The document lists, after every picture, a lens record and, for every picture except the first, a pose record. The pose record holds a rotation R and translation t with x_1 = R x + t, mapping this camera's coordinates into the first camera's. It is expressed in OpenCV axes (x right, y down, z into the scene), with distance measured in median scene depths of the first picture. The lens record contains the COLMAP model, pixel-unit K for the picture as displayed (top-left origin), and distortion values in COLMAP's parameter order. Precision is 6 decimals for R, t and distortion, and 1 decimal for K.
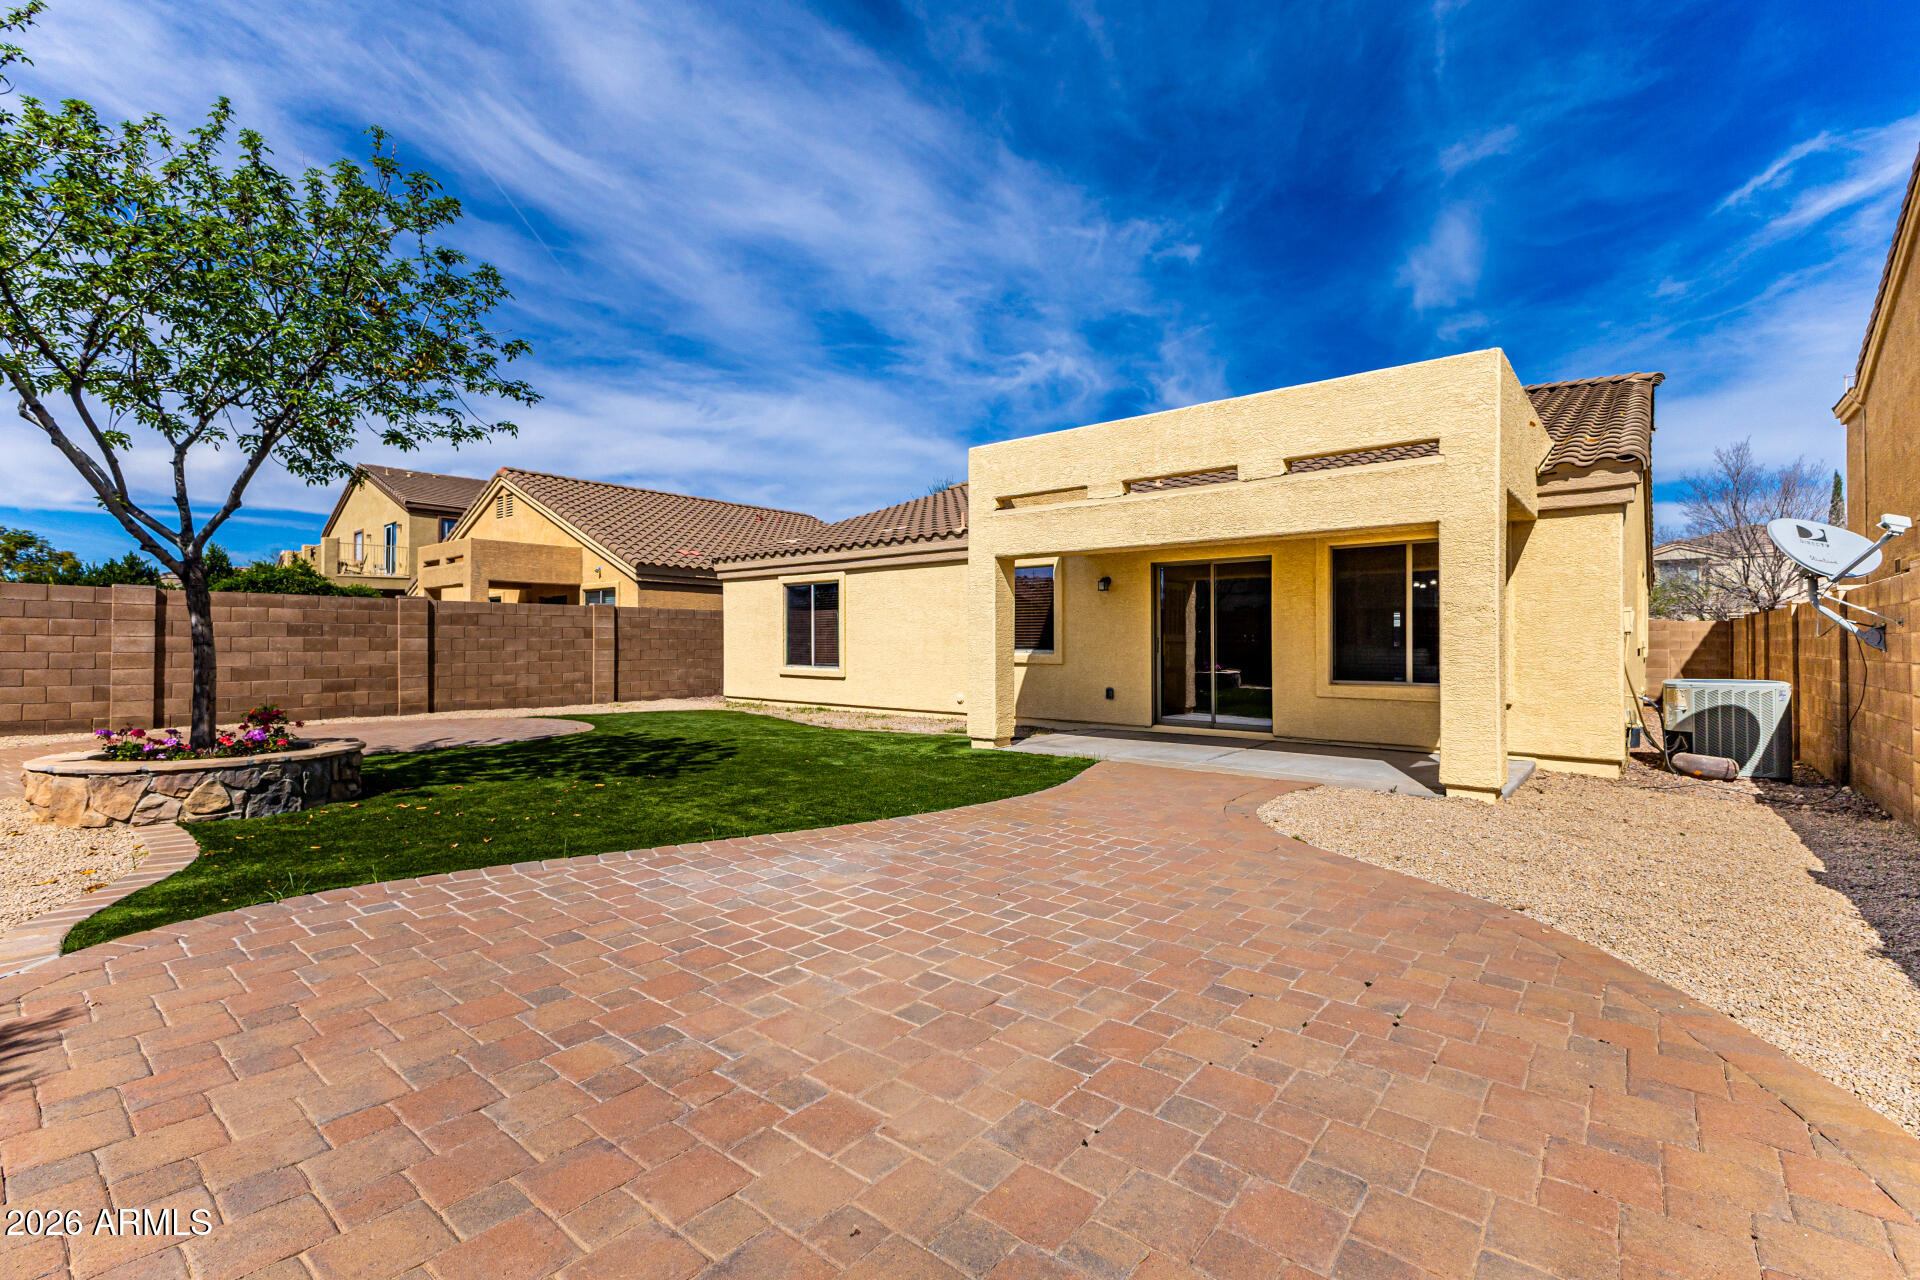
lens RADIAL K [[838.9, 0, 966.6], [0, 838.9, 633.5], [0, 0, 1]] dist [0.014105, -0.001866]
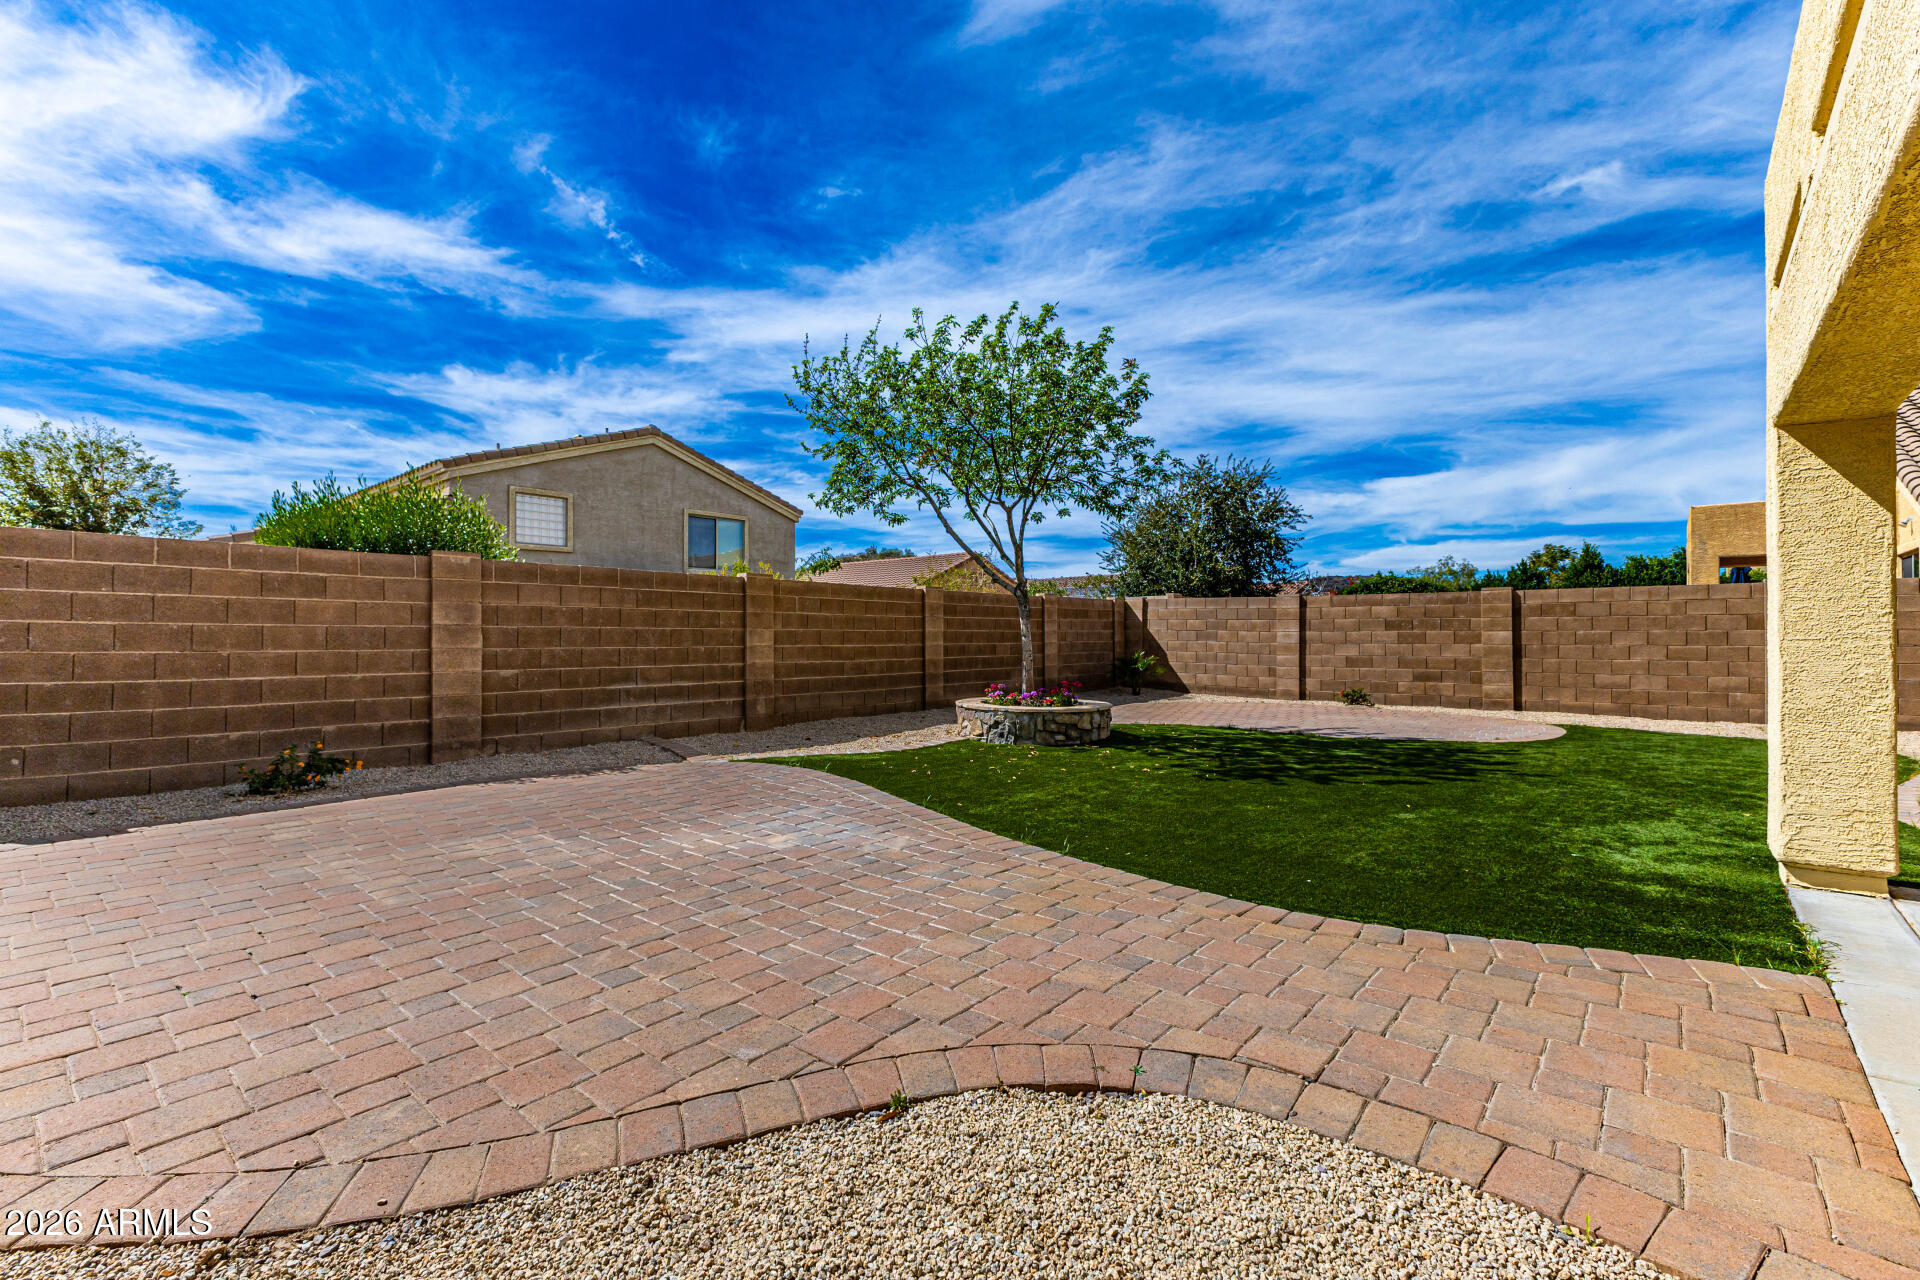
lens RADIAL K [[838.9, 0, 961.0], [0, 838.9, 631.9], [0, 0, 1]] dist [0.014105, -0.001866]
pose [[-0.017703, -0.007571, -0.999815, 0.369973], [0.010586, 0.999914, -0.007759, 0.008875], [0.999787, -0.010721, -0.017621, 0.478700]]
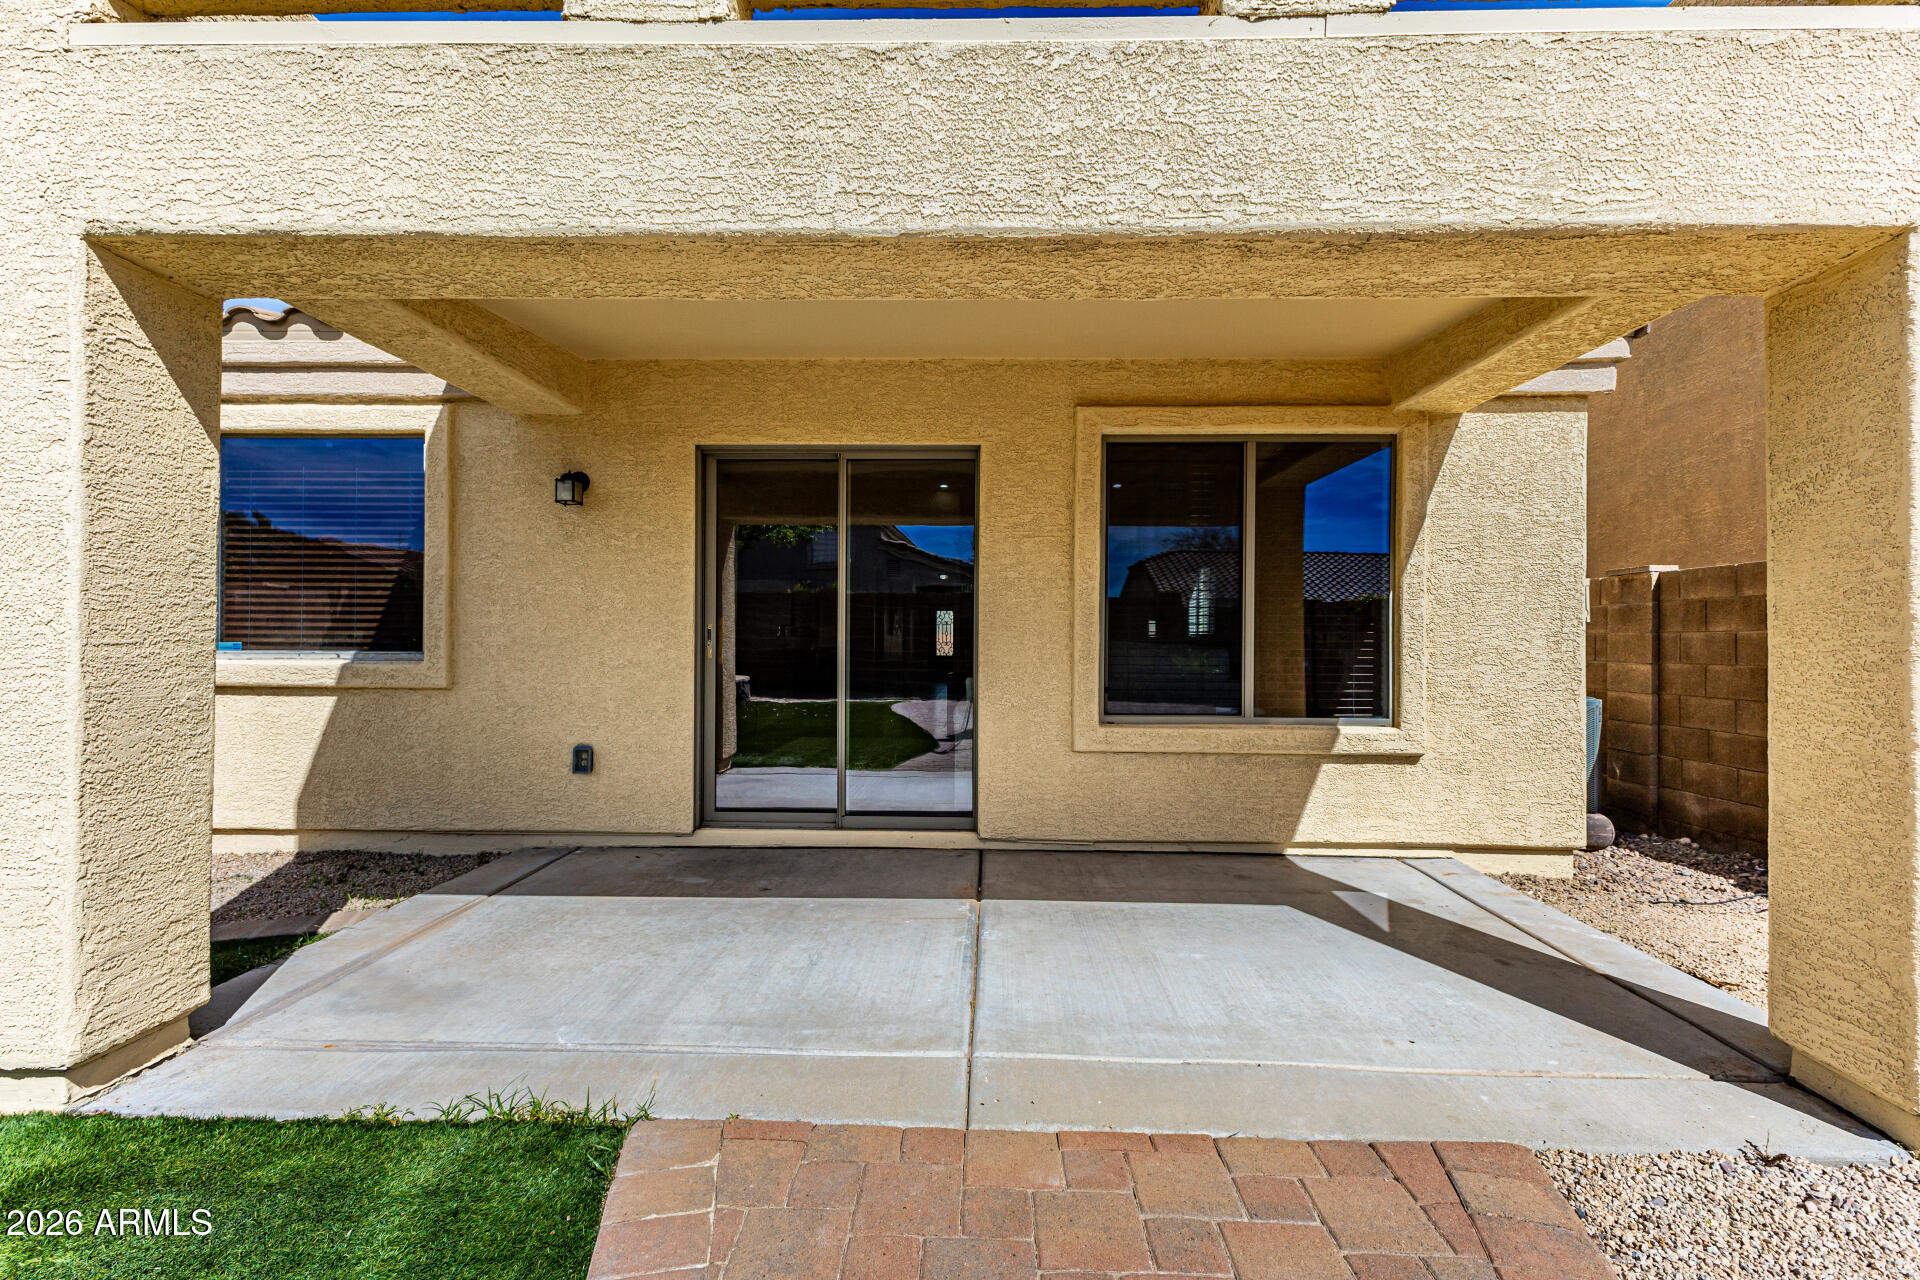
lens RADIAL K [[838.9, 0, 964.5], [0, 838.9, 633.8], [0, 0, 1]] dist [0.014105, -0.001866]
pose [[0.792505, 0.010580, 0.609774, 0.065212], [-0.012799, 0.999918, -0.000714, 0.008338], [-0.609731, -0.007238, 0.792575, 0.543464]]
